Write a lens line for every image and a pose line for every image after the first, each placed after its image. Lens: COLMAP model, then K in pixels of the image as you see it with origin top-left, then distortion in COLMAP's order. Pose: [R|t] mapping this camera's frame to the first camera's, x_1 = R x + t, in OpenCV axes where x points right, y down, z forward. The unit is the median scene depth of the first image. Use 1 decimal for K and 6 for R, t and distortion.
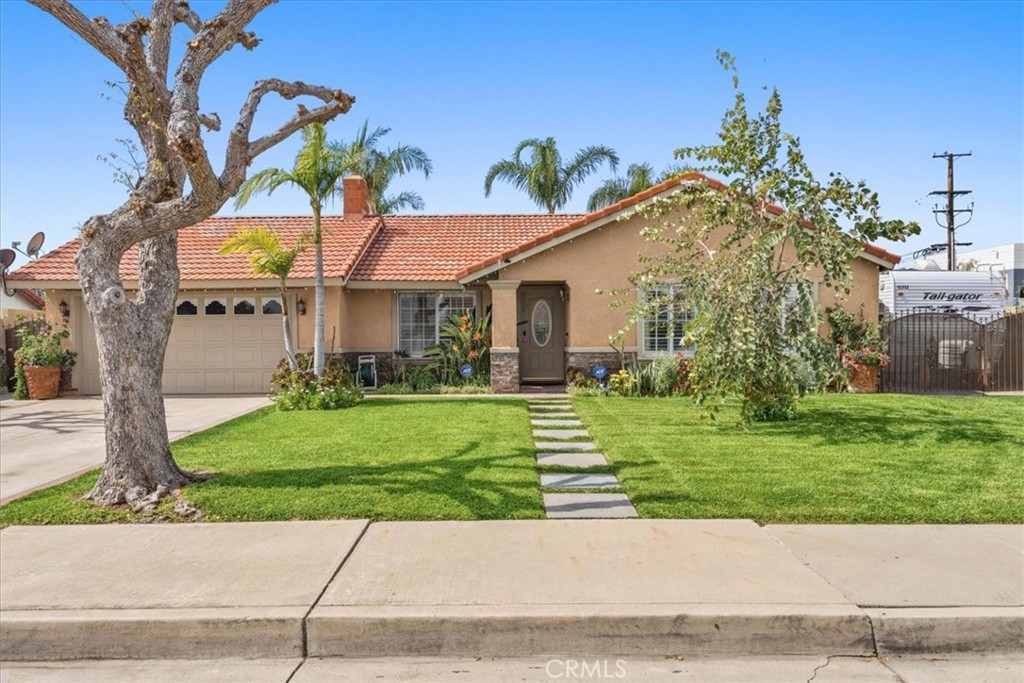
lens RADIAL K [[845.9, 0, 522.0], [0, 845.9, 346.8], [0, 0, 1]] dist [-0.016039, 0.009021]
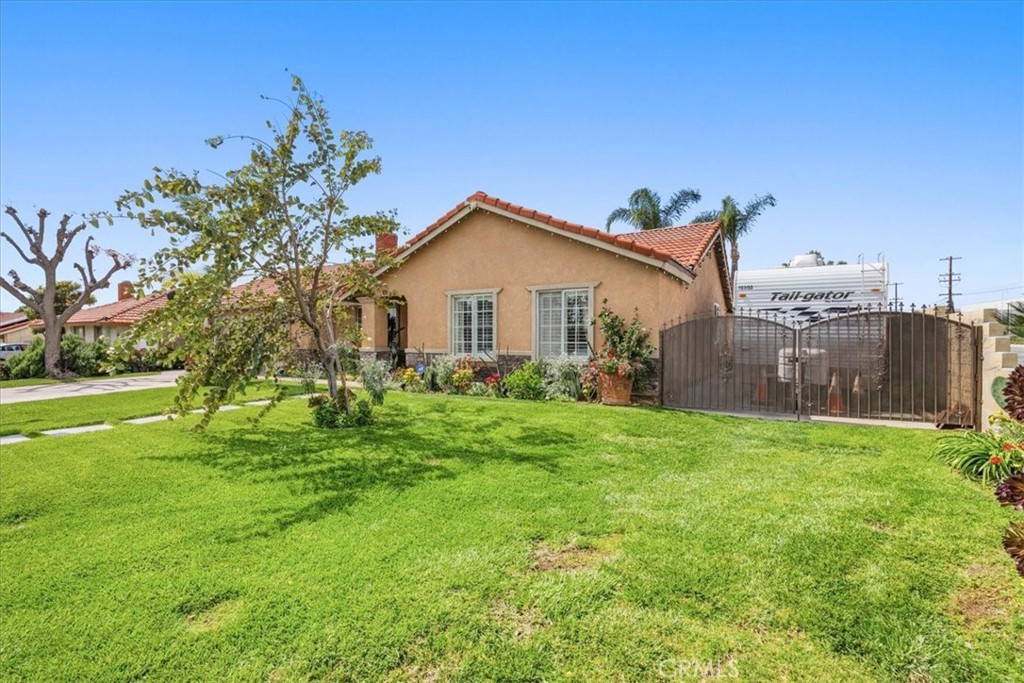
lens RADIAL K [[510.1, 0, 486.3], [0, 510.1, 345.4], [0, 0, 1]] dist [-0.004372, 0.000796]
pose [[0.838520, 0.014806, -0.544670, 0.565479], [-0.012301, 0.999890, 0.008244, -0.011857], [0.544732, -0.000213, 0.838610, 0.434508]]
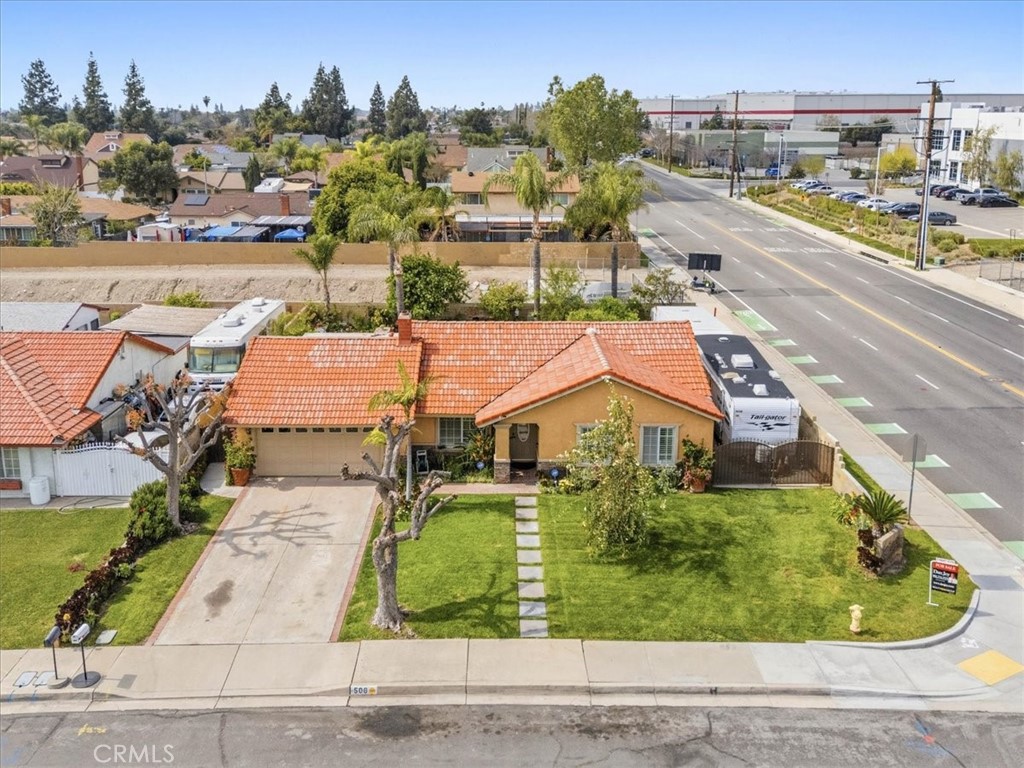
lens RADIAL K [[1043.1, 0, 505.8], [0, 1043.1, 376.8], [0, 0, 1]] dist [0.055704, 0.000000]
pose [[0.999978, 0.006577, -0.000075, -0.013884], [-0.006321, 0.964143, 0.265307, -0.751845], [0.001818, -0.265301, 0.964164, -1.083043]]
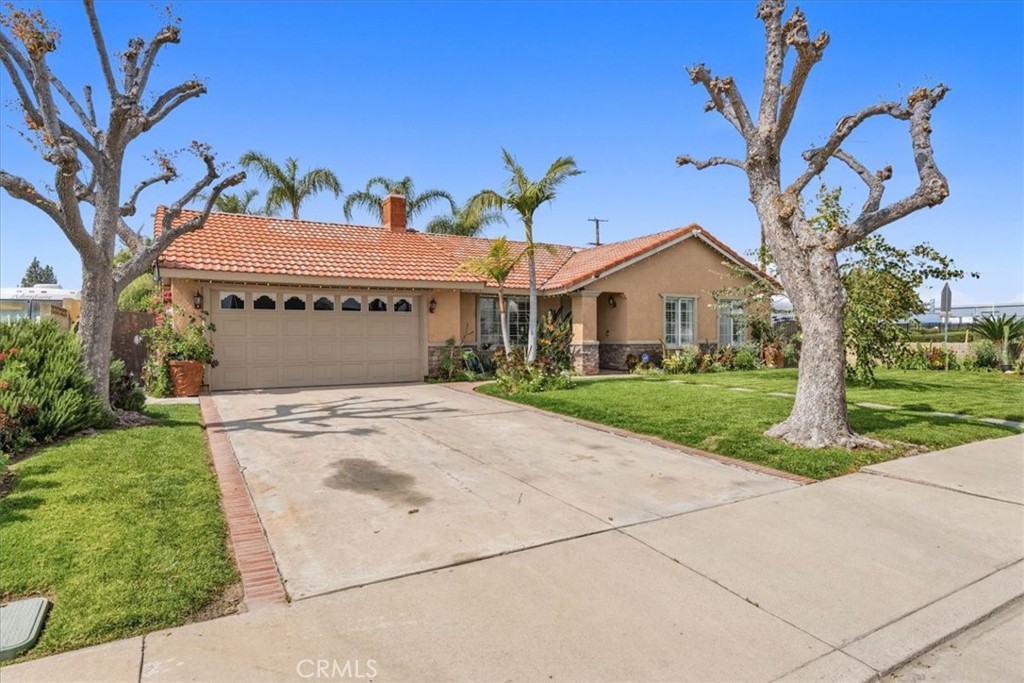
lens RADIAL K [[598.2, 0, 511.5], [0, 598.2, 334.9], [0, 0, 1]] dist [0.015532, -0.000275]
pose [[0.859988, 0.004391, 0.510296, -0.604229], [-0.002701, 0.999988, -0.004053, -0.004676], [-0.510308, 0.002107, 0.859989, 0.249755]]
